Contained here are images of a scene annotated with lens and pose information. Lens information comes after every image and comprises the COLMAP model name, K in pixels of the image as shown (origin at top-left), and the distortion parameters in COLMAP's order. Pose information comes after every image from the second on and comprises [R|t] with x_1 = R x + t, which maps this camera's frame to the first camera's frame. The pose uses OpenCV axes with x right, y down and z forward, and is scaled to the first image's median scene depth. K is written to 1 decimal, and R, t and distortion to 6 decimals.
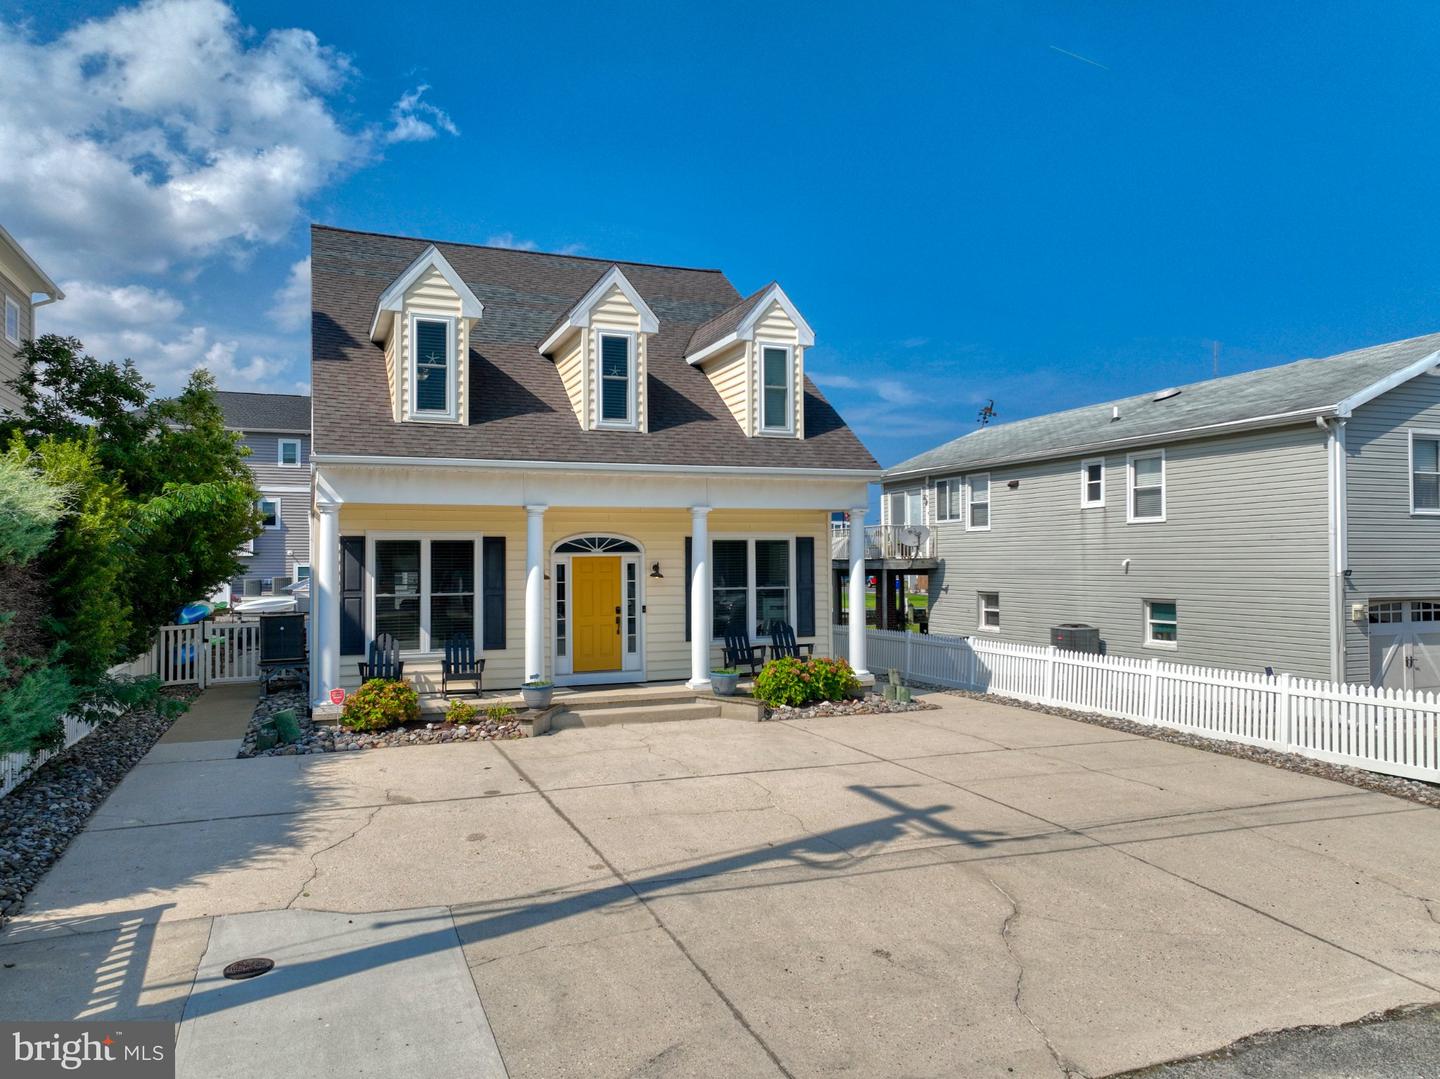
lens RADIAL K [[1013.0, 0, 722.7], [0, 1013.0, 538.9], [0, 0, 1]] dist [-0.002699, 0.018720]
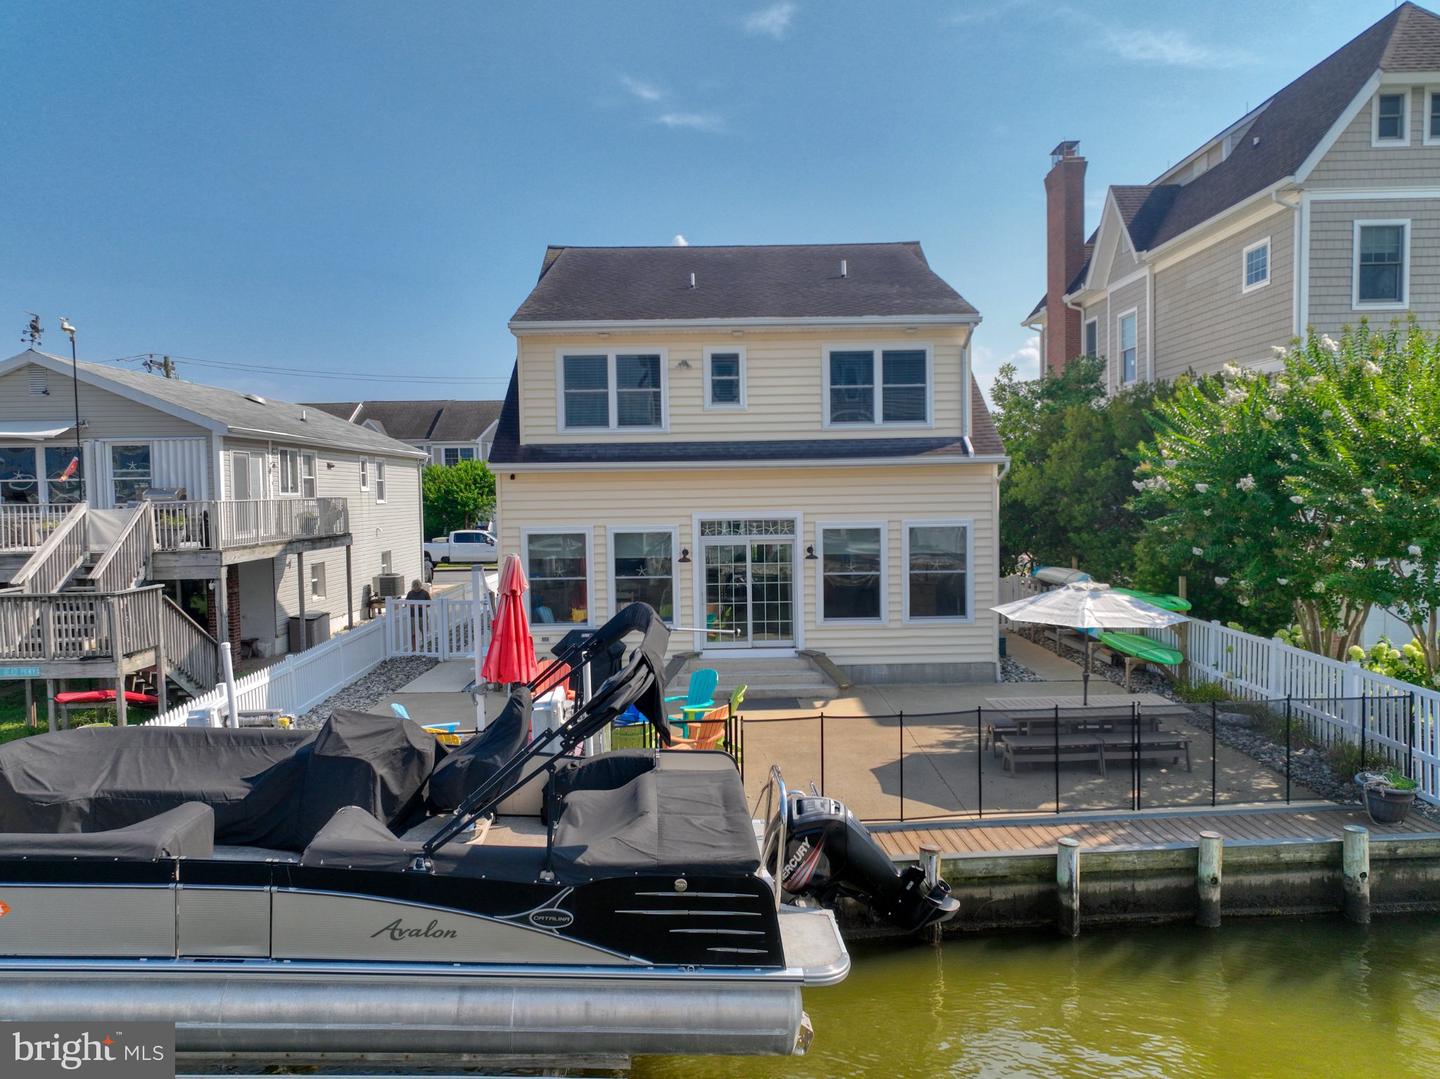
lens RADIAL K [[1013.0, 0, 723.5], [0, 1013.0, 533.3], [0, 0, 1]] dist [-0.002699, 0.018720]
pose [[-0.929551, 0.005229, 0.368658, -0.768892], [0.011772, 0.999811, 0.015503, 0.014319], [-0.368507, 0.018751, -0.929436, 2.665968]]
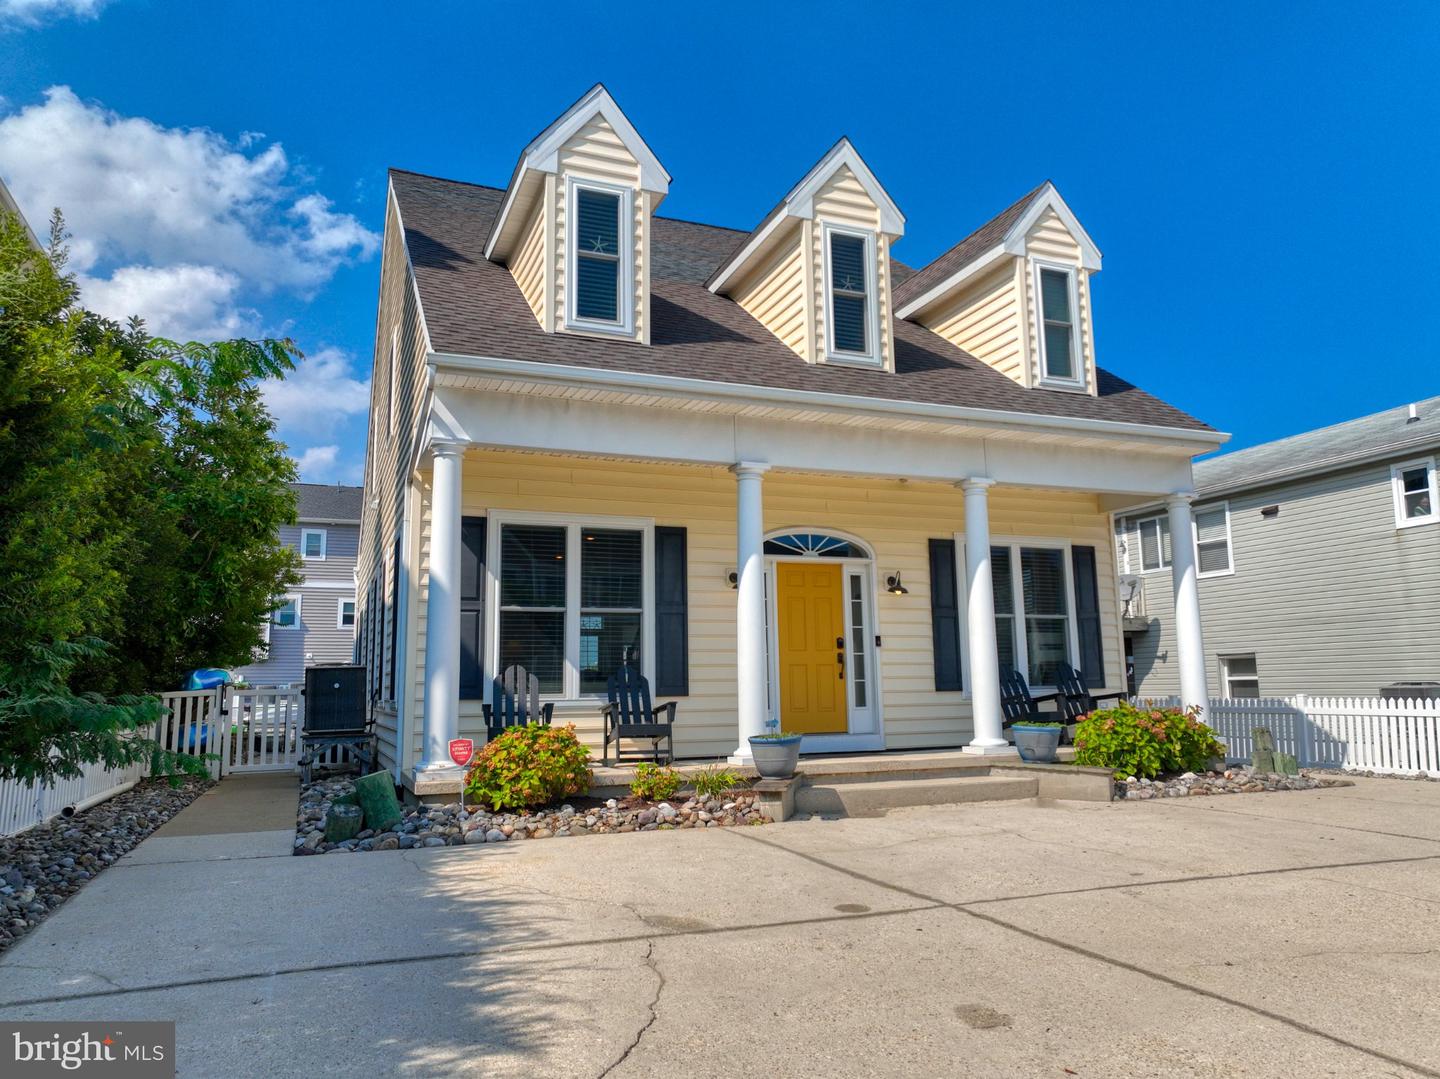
lens RADIAL K [[1013.0, 0, 721.9], [0, 1013.0, 538.4], [0, 0, 1]] dist [-0.002699, 0.018720]
pose [[0.999946, -0.009377, -0.004498, -0.181360], [0.008719, 0.991600, -0.129045, 0.088904], [0.005670, 0.128998, 0.991629, 0.323642]]
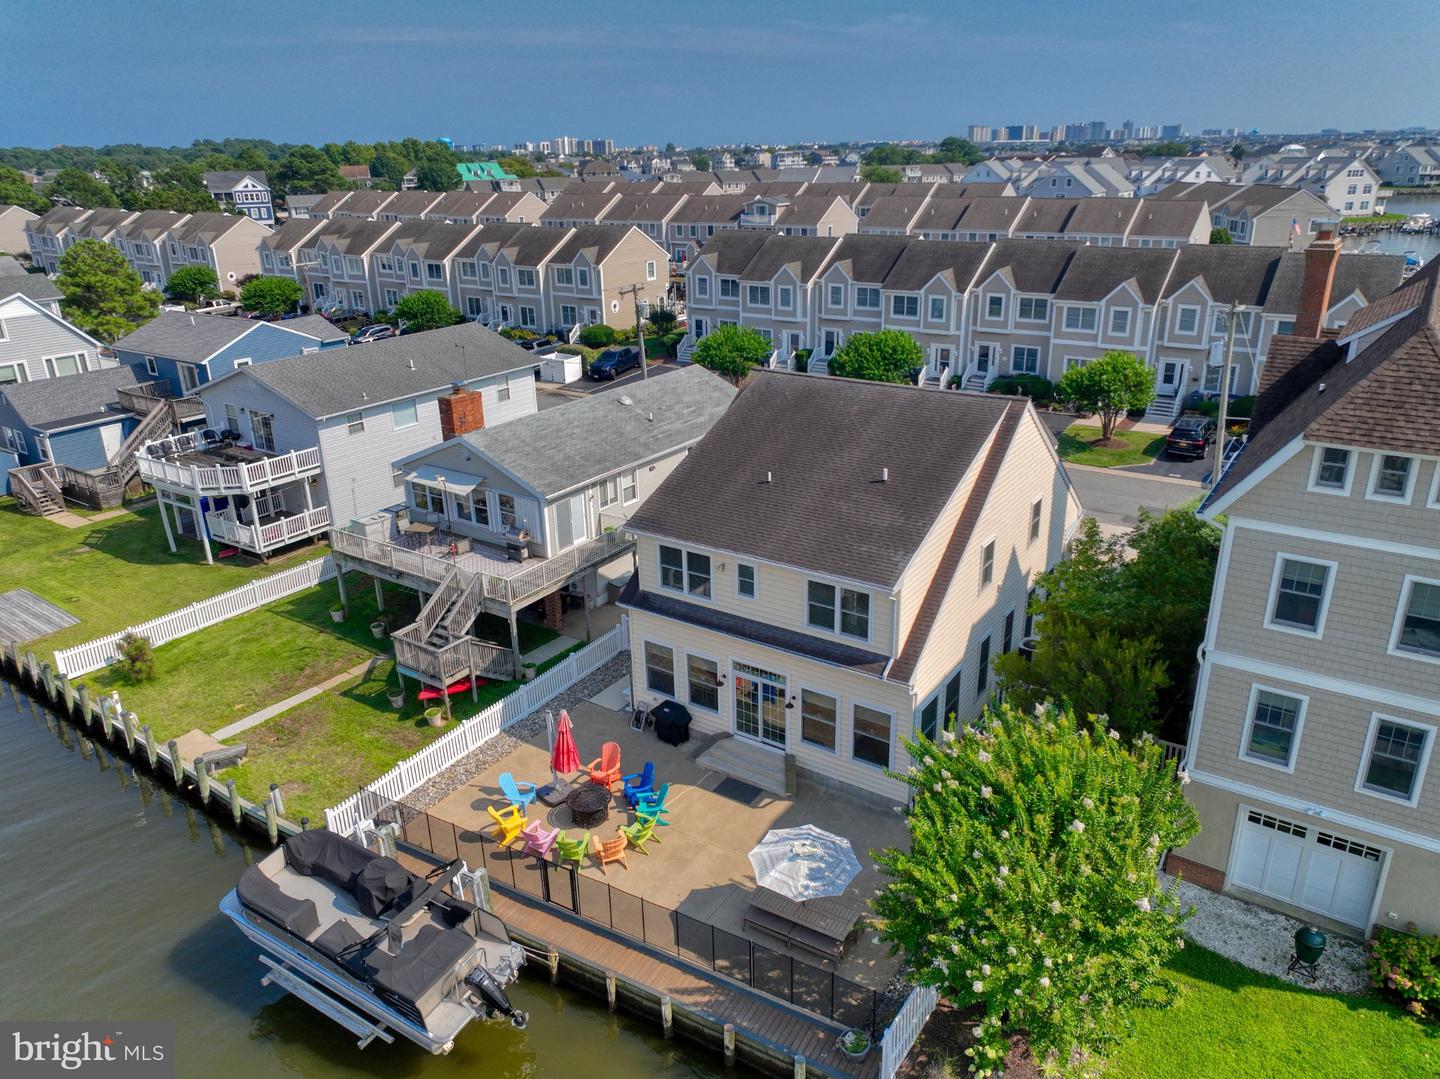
lens RADIAL K [[1013.0, 0, 721.8], [0, 1013.0, 535.6], [0, 0, 1]] dist [-0.002699, 0.018720]
pose [[-0.555213, -0.281844, 0.782498, -1.562540], [0.000266, 0.940772, 0.339041, -0.722725], [-0.831708, 0.188448, -0.522253, 2.517576]]
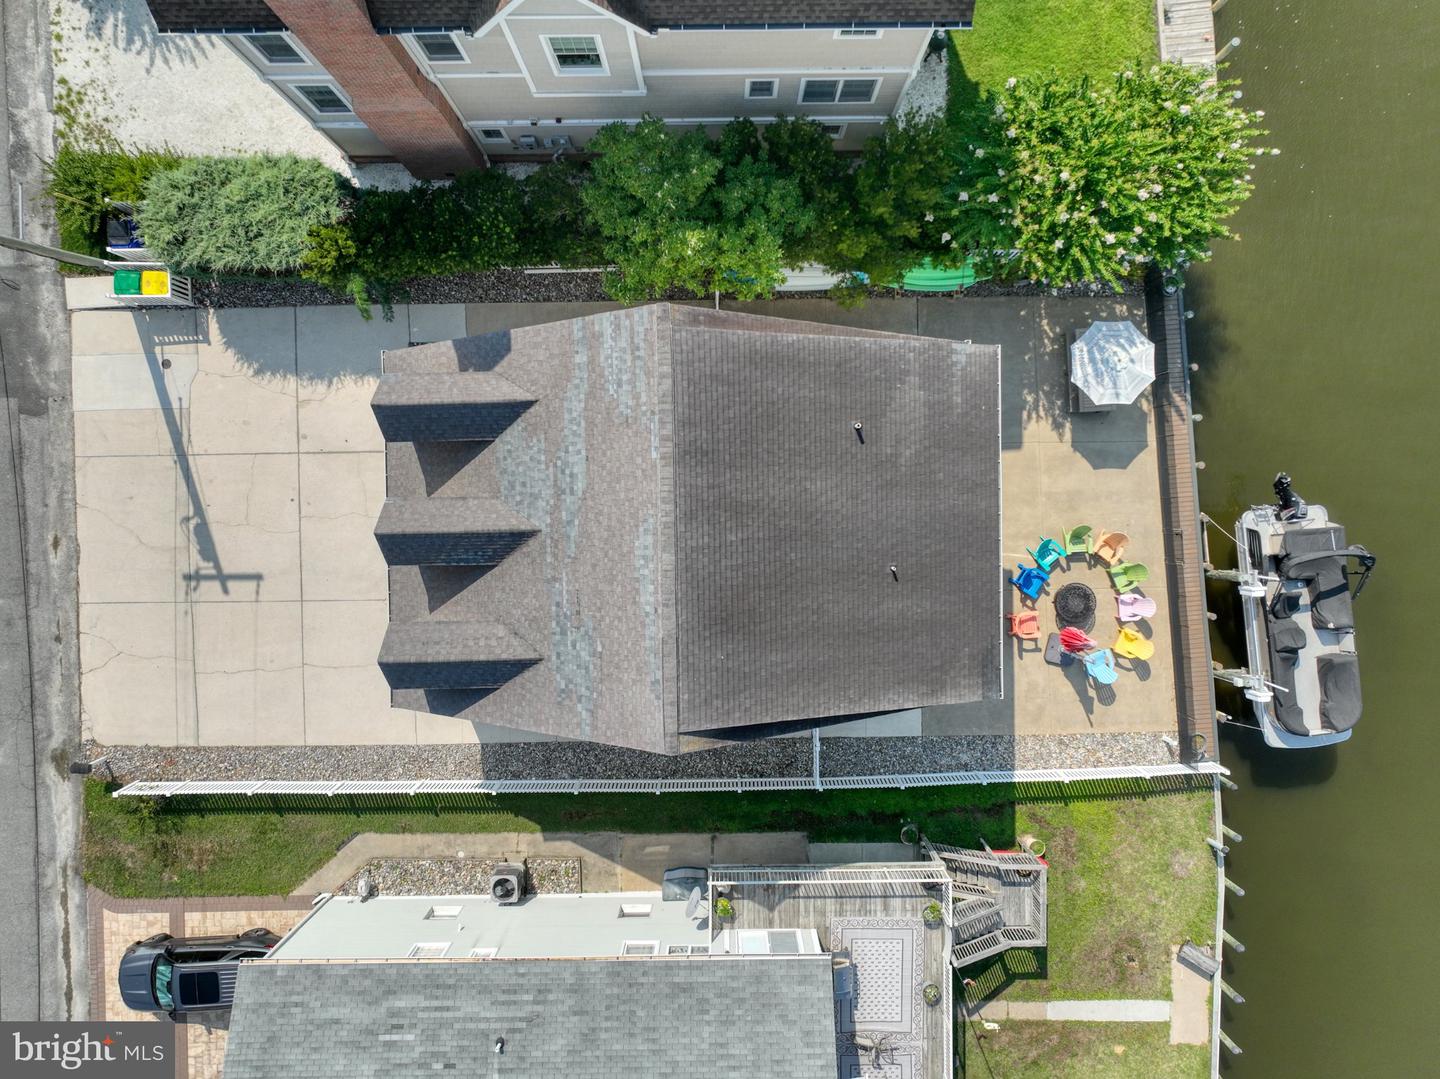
lens RADIAL K [[1013.0, 0, 725.2], [0, 1013.0, 546.6], [0, 0, 1]] dist [-0.002699, 0.018720]
pose [[-0.364918, 0.930384, 0.034918, -0.293922], [0.027993, -0.026524, 0.999256, -1.550636], [0.930619, 0.365624, -0.016365, 1.401782]]
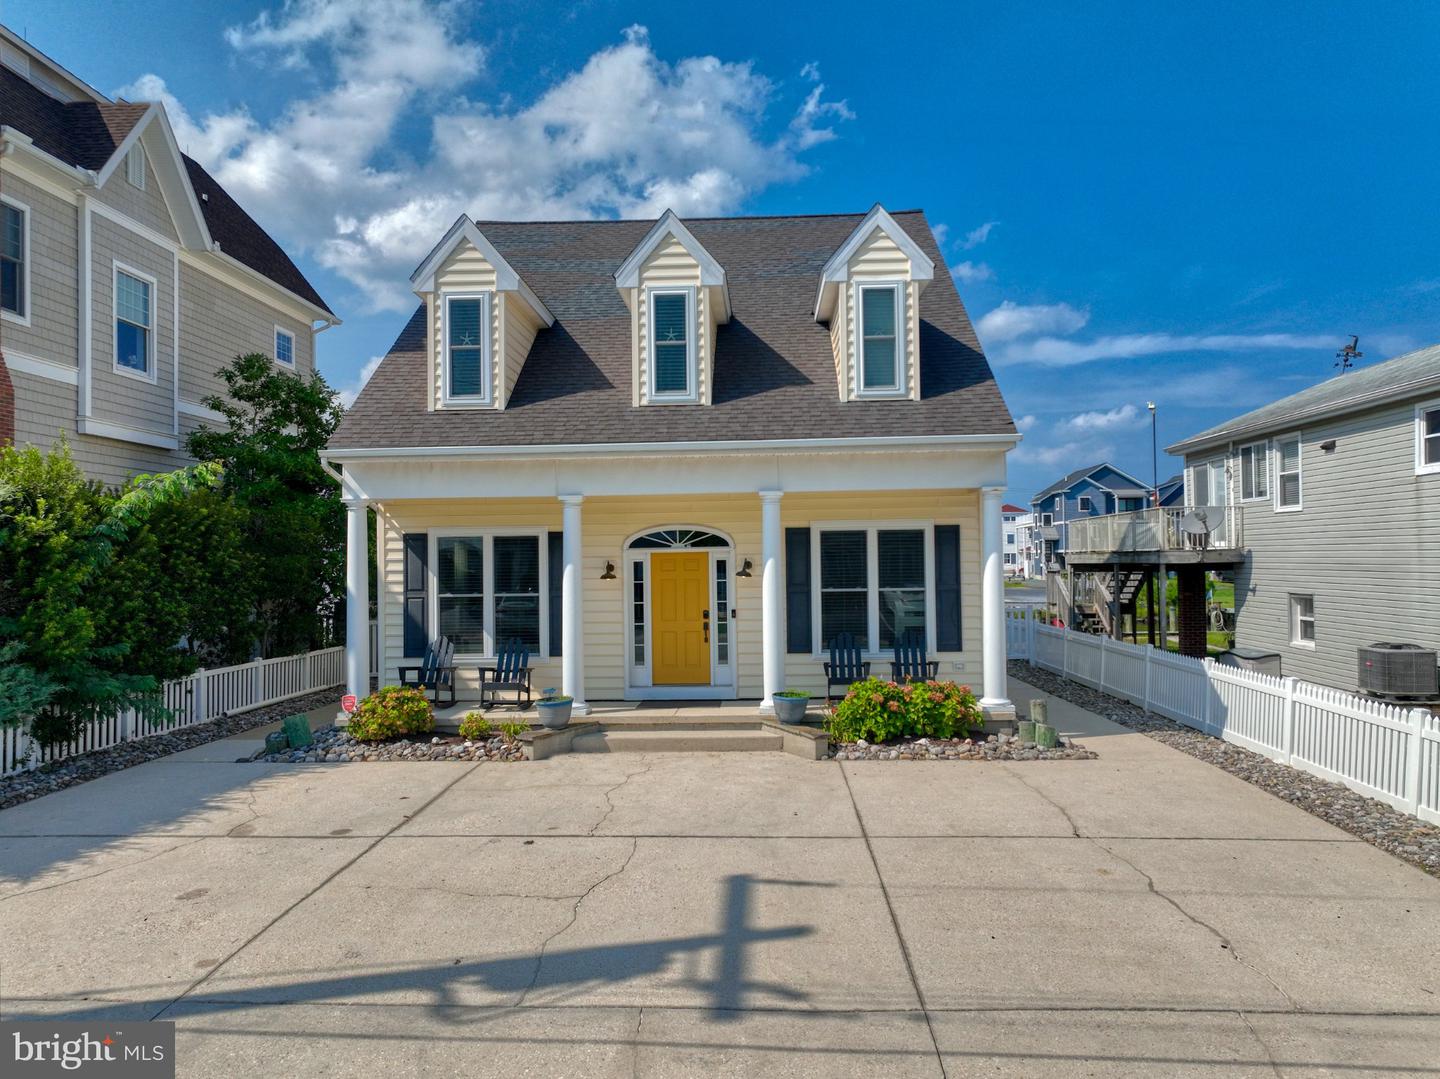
lens RADIAL K [[1013.0, 0, 721.8], [0, 1013.0, 538.3], [0, 0, 1]] dist [-0.002699, 0.018720]
pose [[0.909560, -0.013939, -0.415339, 0.270552], [0.016861, 0.999852, 0.003369, 0.003141], [0.415231, -0.010067, 0.909661, 0.227723]]
